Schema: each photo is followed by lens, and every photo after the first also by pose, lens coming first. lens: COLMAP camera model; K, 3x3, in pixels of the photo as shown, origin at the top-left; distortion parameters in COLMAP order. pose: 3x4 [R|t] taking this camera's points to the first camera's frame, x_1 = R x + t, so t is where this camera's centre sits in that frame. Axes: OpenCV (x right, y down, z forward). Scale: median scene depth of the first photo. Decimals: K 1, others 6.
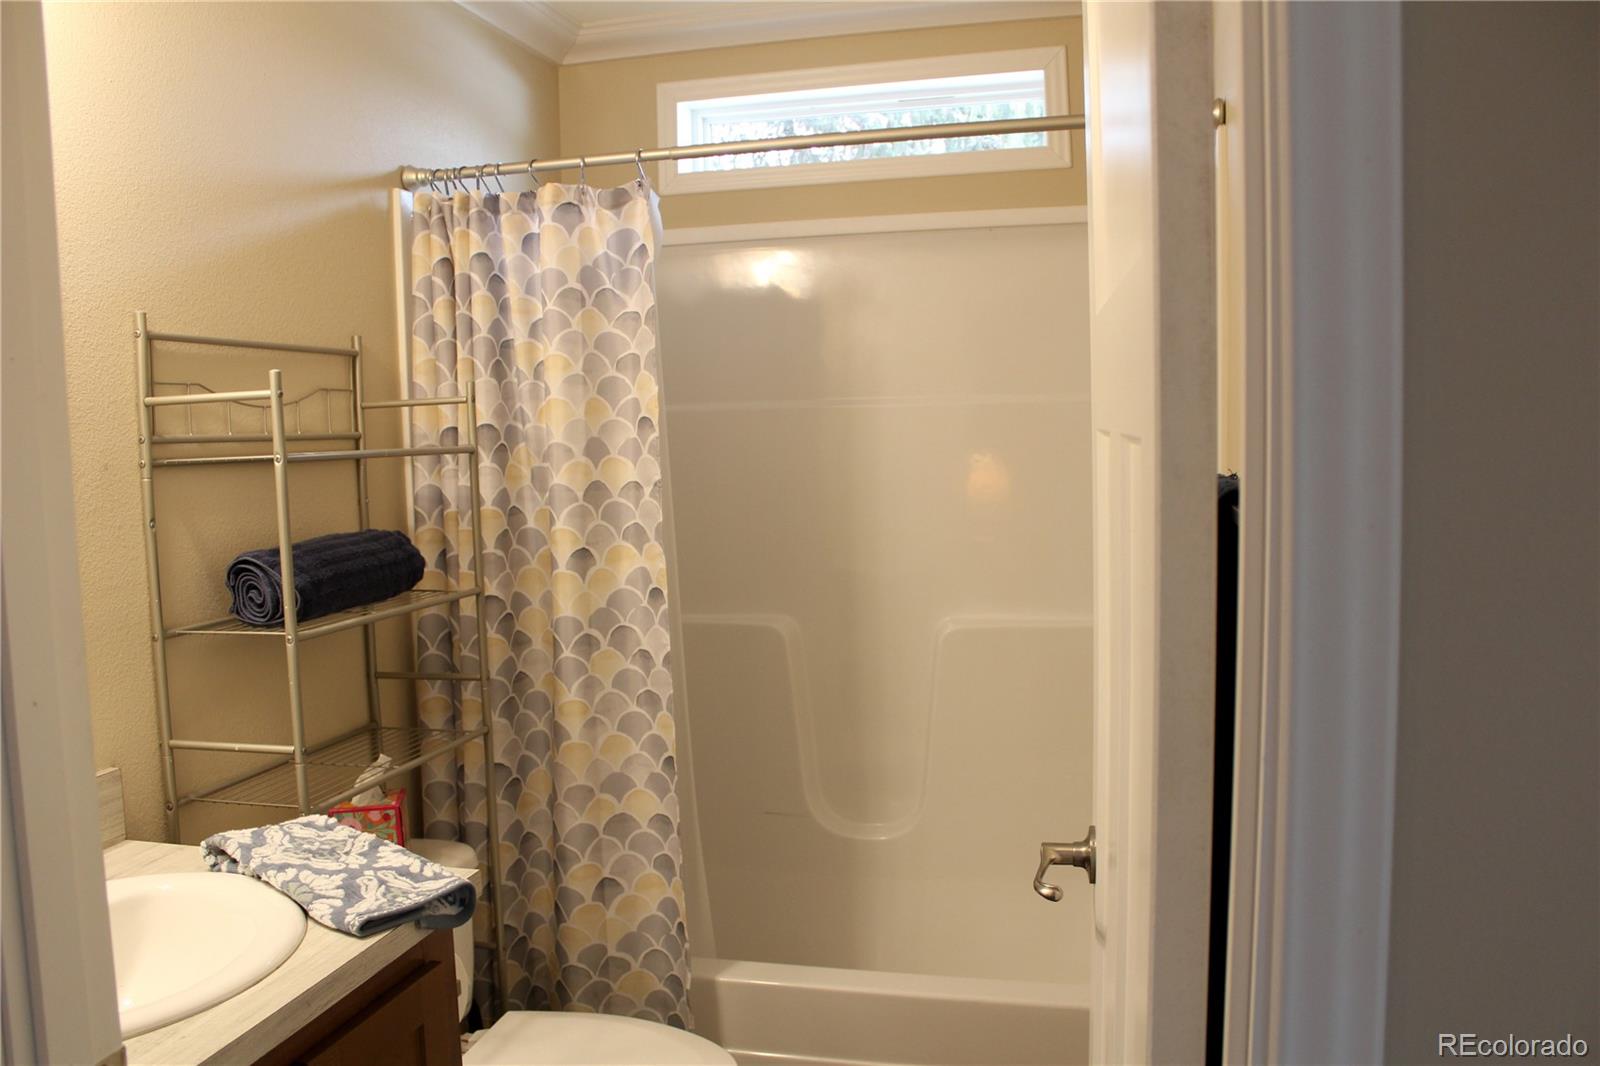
lens RADIAL K [[1331.6, 0, 797.9], [0, 1331.6, 540.2], [0, 0, 1]] dist [-0.148355, 0.092487]
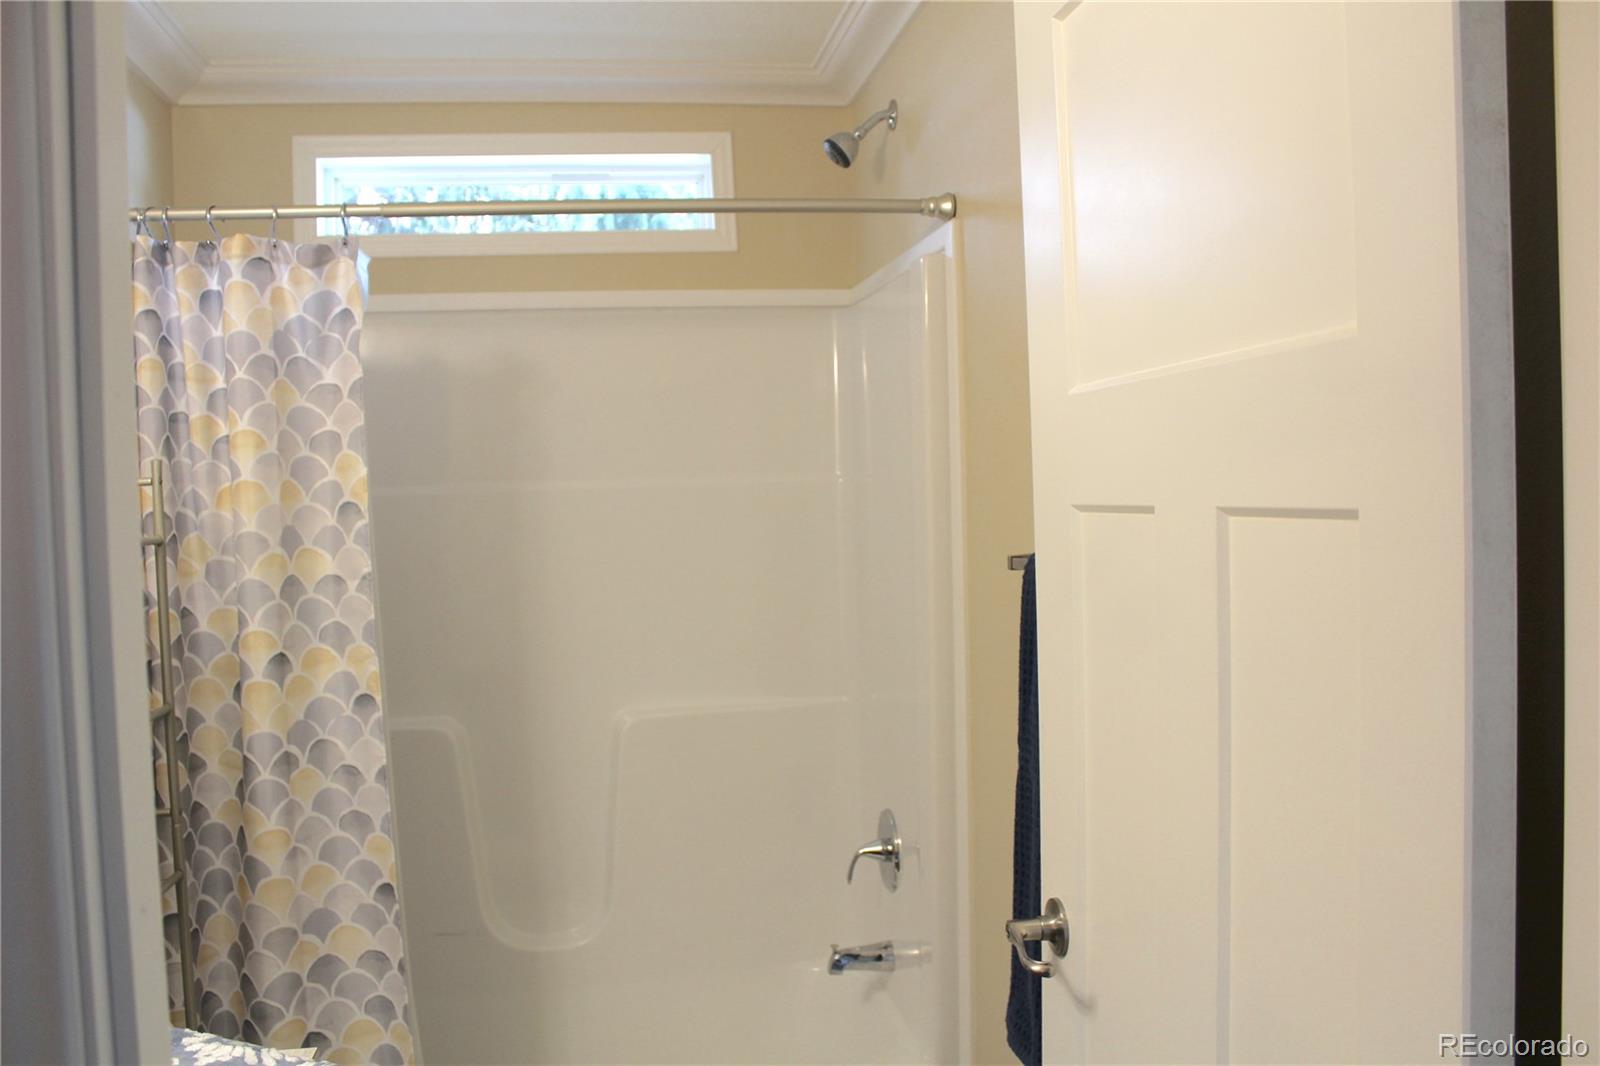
lens RADIAL K [[1331.6, 0, 806.5], [0, 1331.6, 530.4], [0, 0, 1]] dist [-0.148355, 0.092487]
pose [[0.914656, -0.014390, 0.403977, -0.187029], [0.042643, 0.997225, -0.061029, -0.007043], [-0.401978, 0.073047, 0.912731, 0.076673]]
